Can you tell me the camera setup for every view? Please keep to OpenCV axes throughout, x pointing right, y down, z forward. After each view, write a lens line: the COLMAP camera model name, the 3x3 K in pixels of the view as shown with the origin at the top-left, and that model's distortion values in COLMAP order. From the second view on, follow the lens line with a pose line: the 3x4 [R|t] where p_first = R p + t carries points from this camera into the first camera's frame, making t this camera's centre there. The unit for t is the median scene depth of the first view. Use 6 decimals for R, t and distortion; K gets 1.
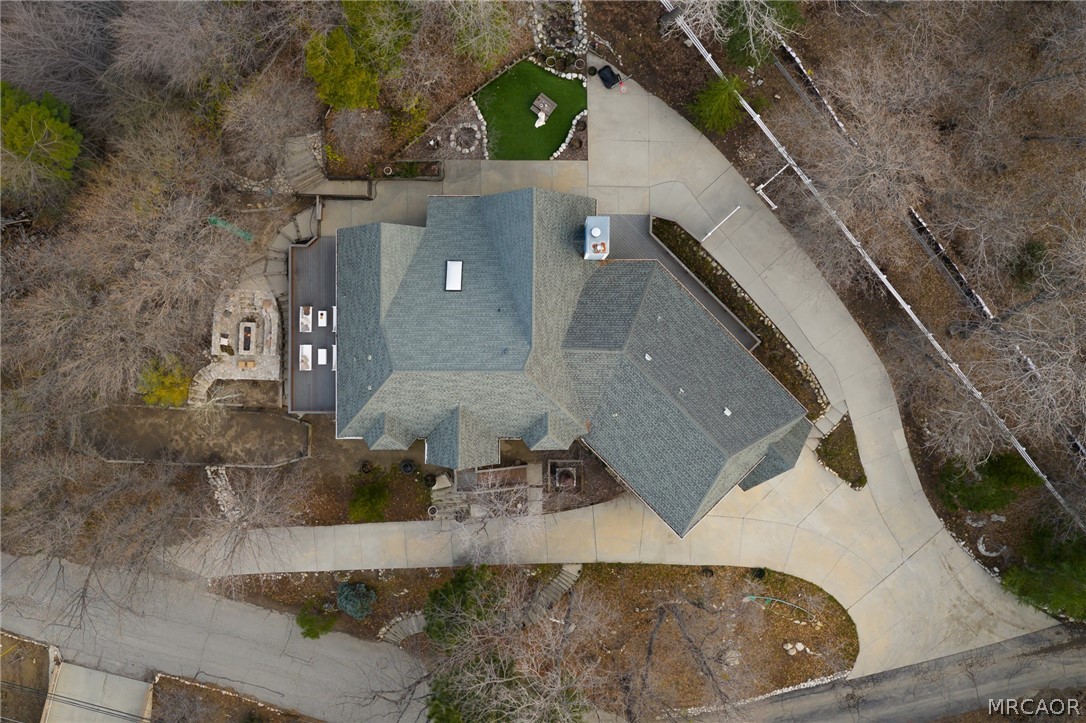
lens RADIAL K [[949.0, 0, 582.6], [0, 949.0, 345.4], [0, 0, 1]] dist [0.009208, -0.005596]
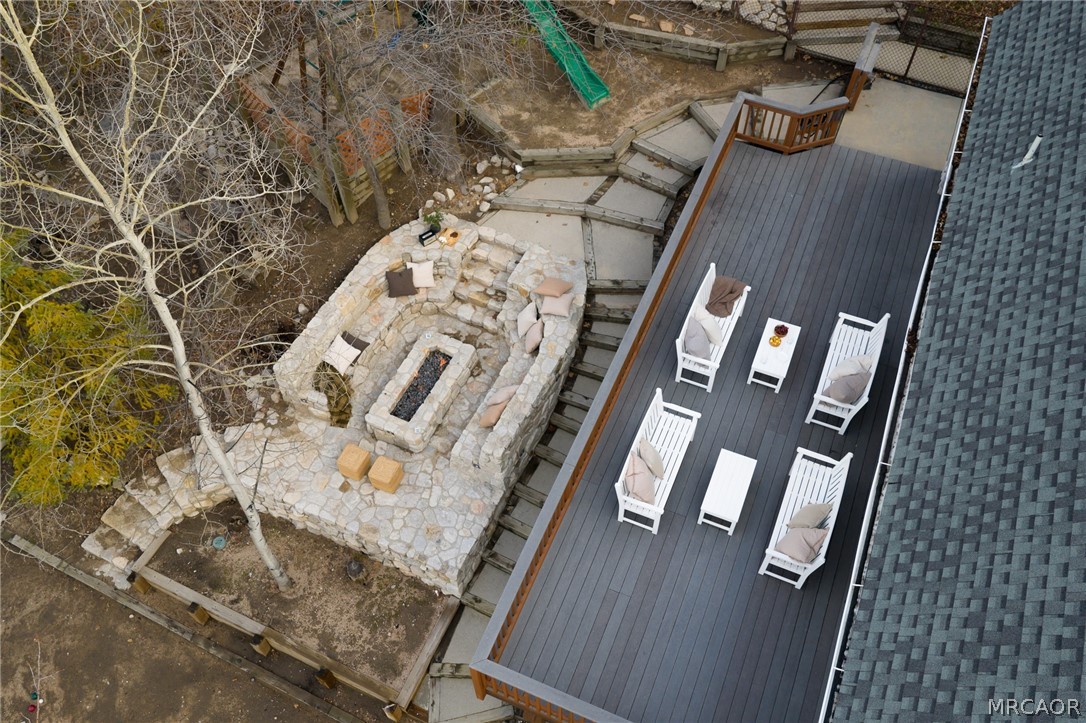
lens RADIAL K [[949.0, 0, 582.6], [0, 949.0, 345.4], [0, 0, 1]] dist [0.009208, -0.005596]
pose [[0.924255, 0.285580, -0.253372, -0.252485], [-0.379134, 0.764539, -0.521285, 0.102920], [0.044843, 0.577862, 0.814901, 0.791730]]
